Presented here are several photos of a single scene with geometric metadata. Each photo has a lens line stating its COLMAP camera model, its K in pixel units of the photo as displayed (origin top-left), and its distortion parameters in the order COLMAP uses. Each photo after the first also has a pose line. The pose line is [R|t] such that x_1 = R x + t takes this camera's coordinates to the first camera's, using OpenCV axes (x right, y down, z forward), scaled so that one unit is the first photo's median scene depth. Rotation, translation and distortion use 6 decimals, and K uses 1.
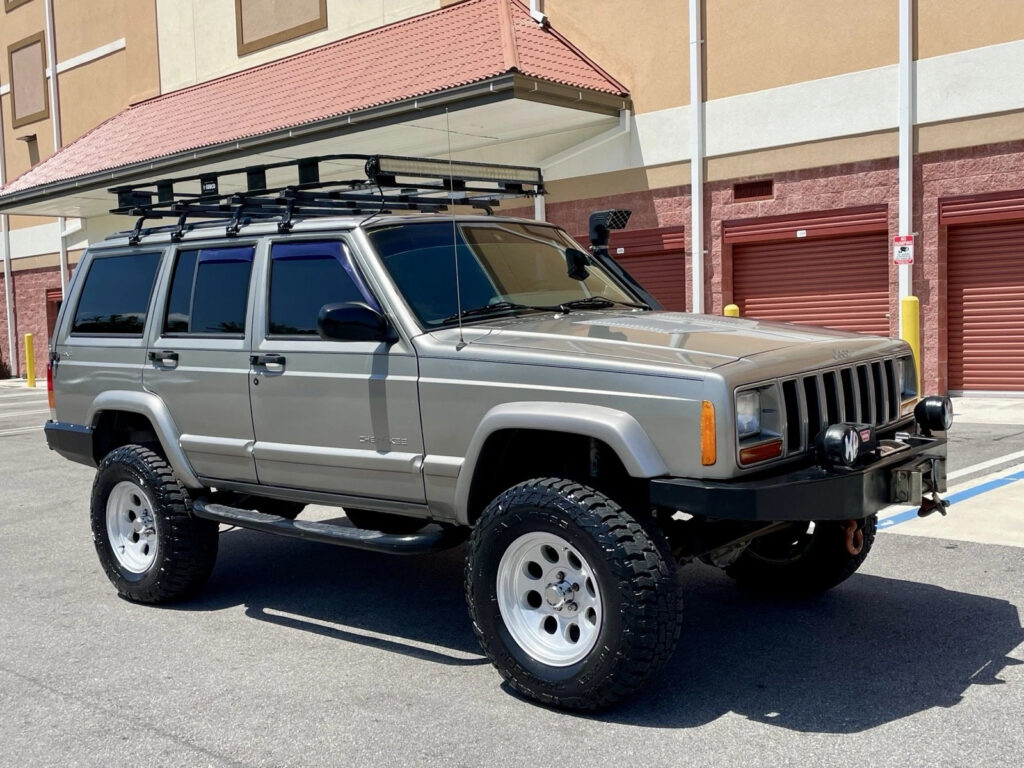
lens RADIAL K [[1088.9, 0, 505.1], [0, 1088.9, 389.5], [0, 0, 1]] dist [0.046504, 0.000000]
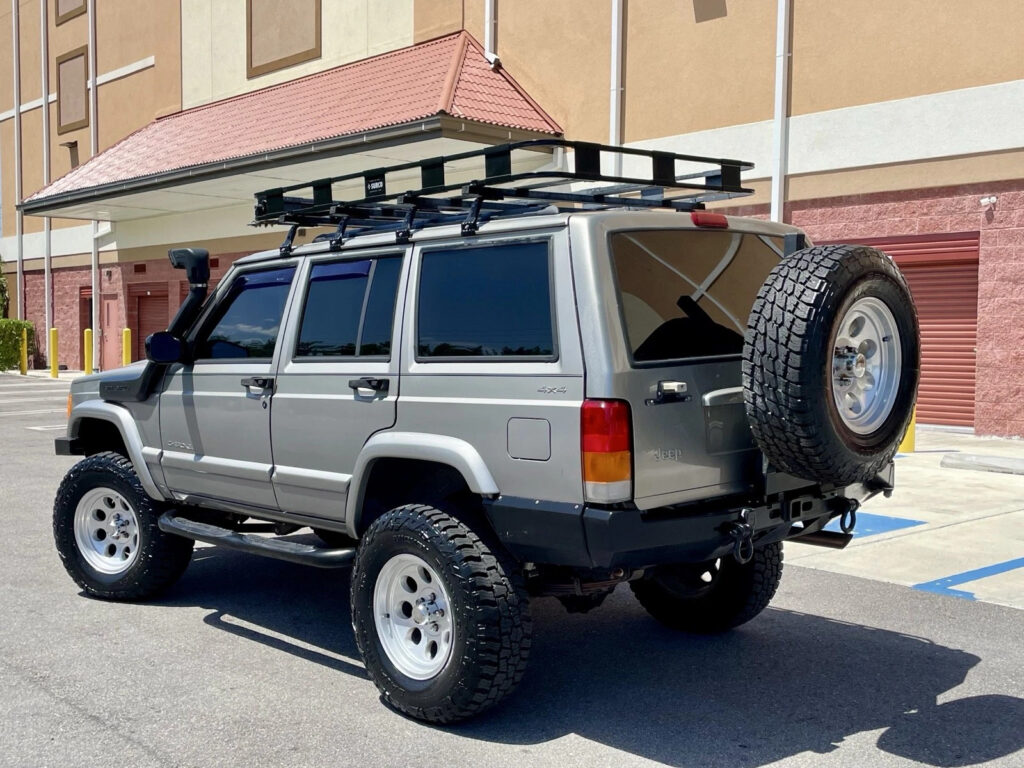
lens RADIAL K [[1117.4, 0, 509.6], [0, 1117.4, 392.3], [0, 0, 1]] dist [0.051294, 0.000000]
pose [[0.996750, 0.043490, -0.067807, 0.186775], [-0.043928, 0.999022, -0.004981, -0.004782], [0.067524, 0.007944, 0.997686, -0.148736]]
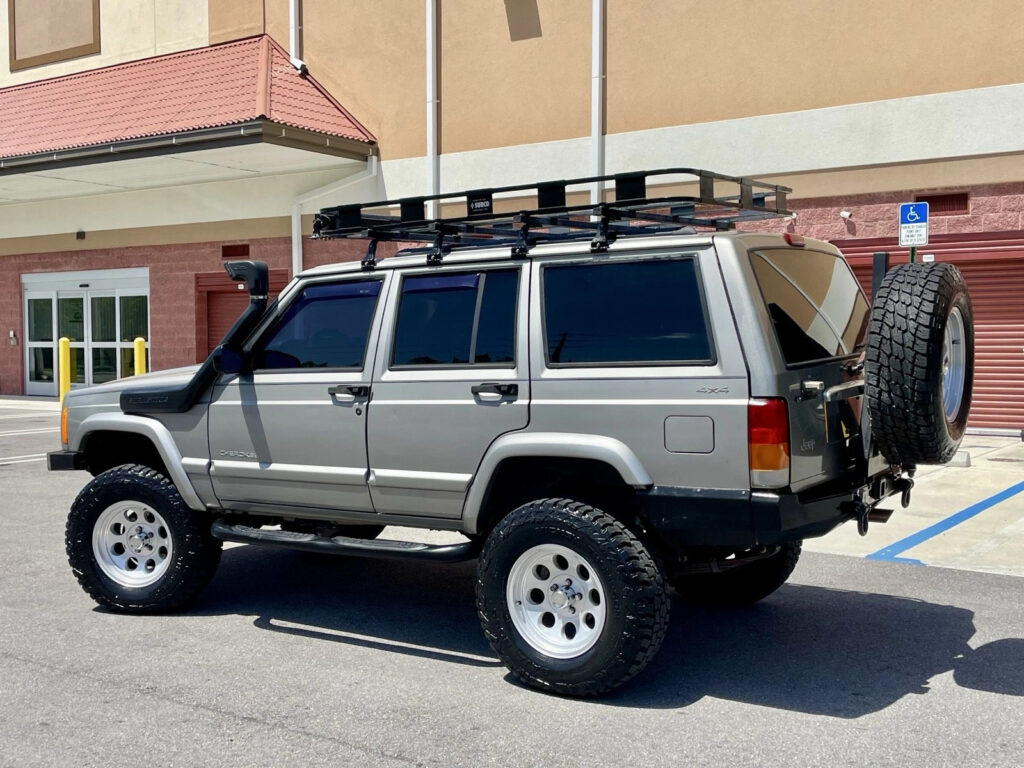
lens RADIAL K [[1117.4, 0, 491.8], [0, 1117.4, 393.9], [0, 0, 1]] dist [0.051294, 0.000000]
pose [[0.988205, 0.021986, 0.151553, 0.079374], [-0.019927, 0.999687, -0.015095, -0.000600], [-0.151838, 0.011897, 0.988334, -0.170740]]
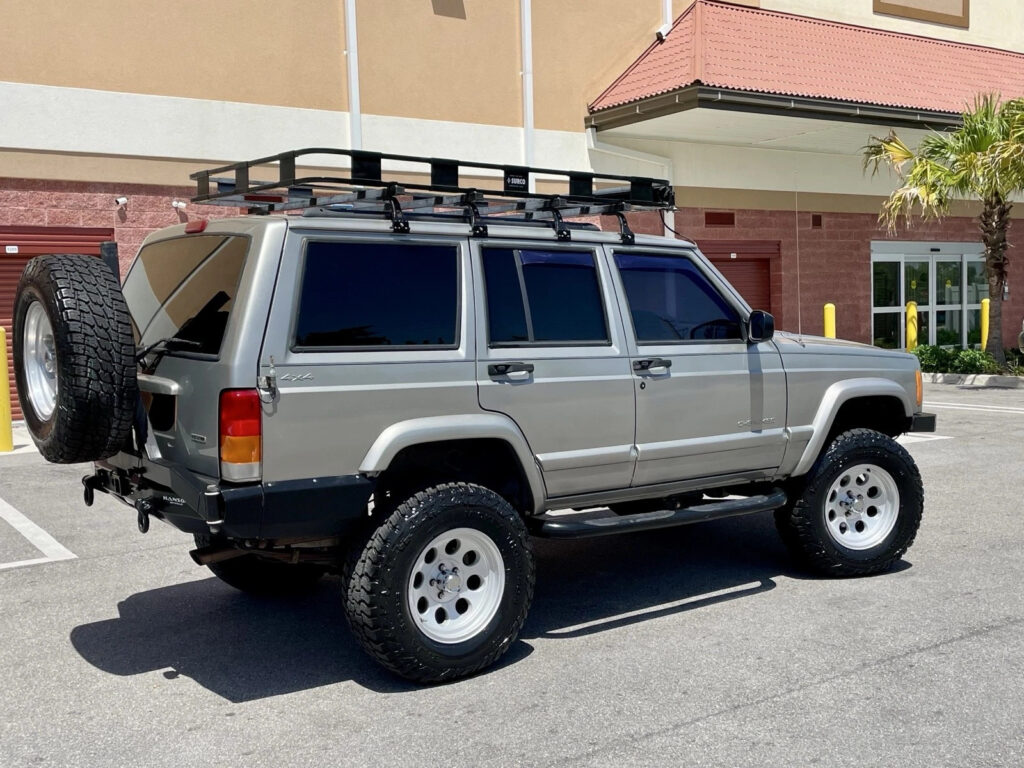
lens RADIAL K [[1117.4, 0, 494.1], [0, 1117.4, 386.5], [0, 0, 1]] dist [0.051294, 0.000000]
pose [[0.239277, -0.034325, 0.970344, -0.429396], [0.078539, 0.996784, 0.015893, -0.011497], [-0.967770, 0.072407, 0.241203, 0.293041]]
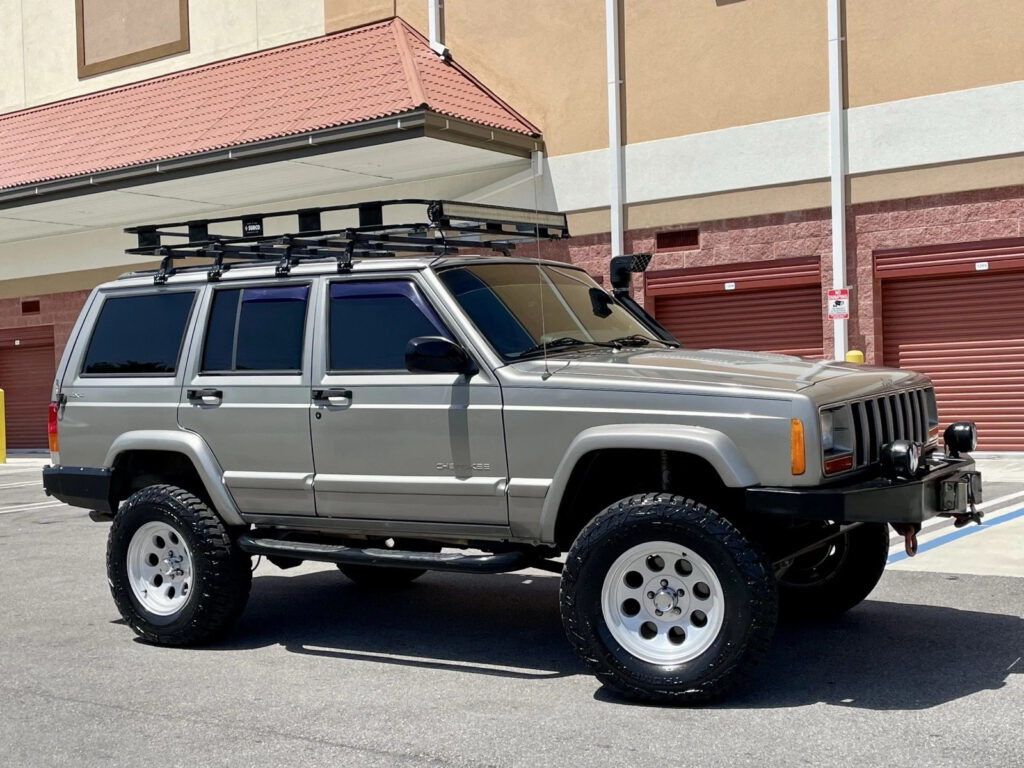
lens RADIAL K [[1279.1, 0, 490.1], [0, 1279.1, 394.1], [0, 0, 1]] dist [0.069264, 0.000000]
pose [[0.993357, -0.000222, 0.115072, -0.068621], [0.006990, 0.998268, -0.058415, 0.014753], [-0.114860, 0.058832, 0.991638, -0.072435]]
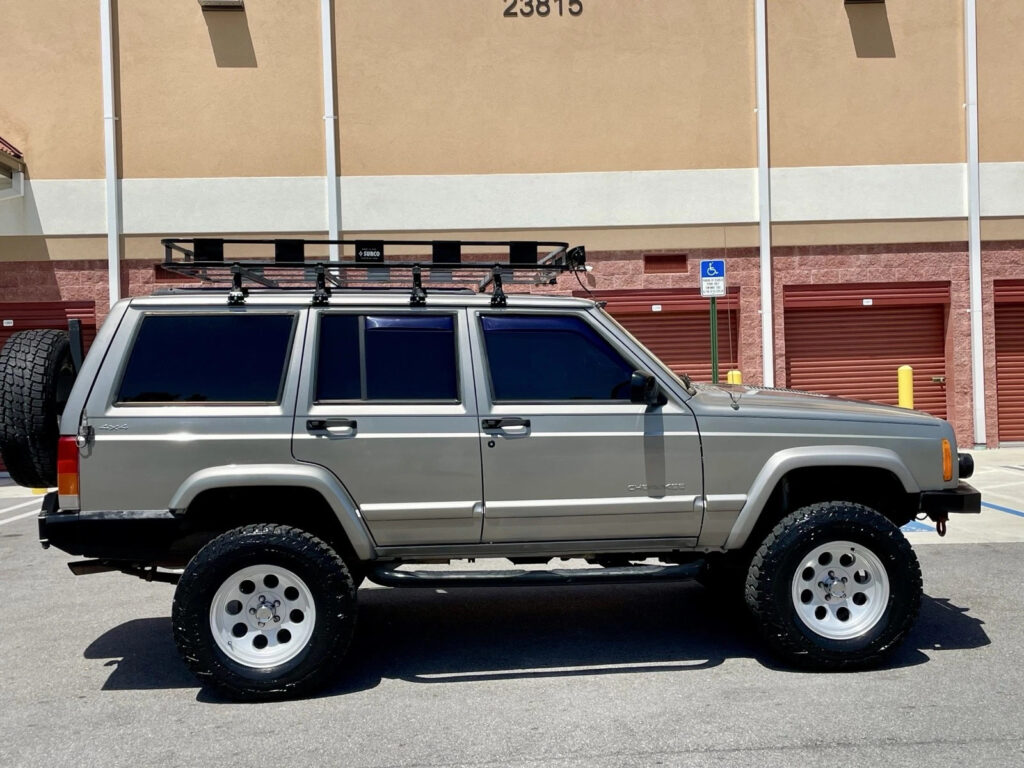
lens RADIAL K [[1088.9, 0, 514.7], [0, 1088.9, 384.9], [0, 0, 1]] dist [0.046504, 0.000000]
pose [[0.704216, 0.011869, 0.709887, -0.319969], [0.045974, 0.997000, -0.062275, 0.000683], [-0.708496, 0.076492, 0.701557, 0.079835]]
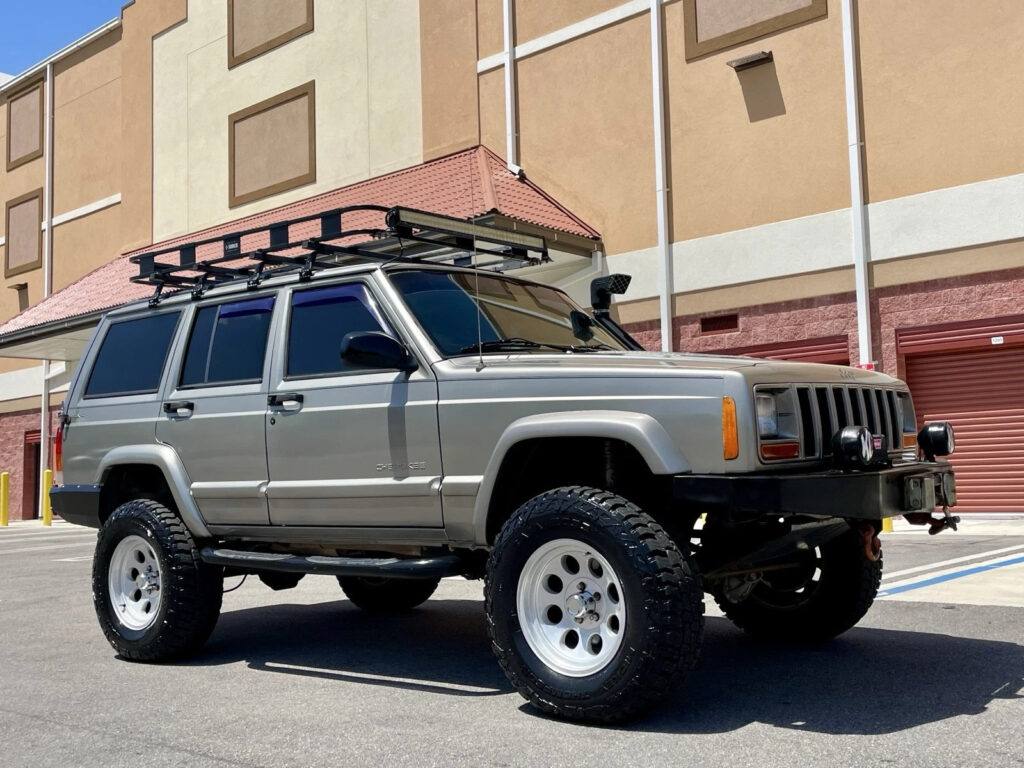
lens RADIAL K [[1059.4, 0, 503.6], [0, 1059.4, 374.0], [0, 0, 1]] dist [0.060703, 0.000000]
pose [[0.999537, 0.007324, 0.029529, -0.013862], [-0.002485, 0.987003, -0.160684, 0.036091], [-0.030322, 0.160536, 0.986564, 0.000889]]
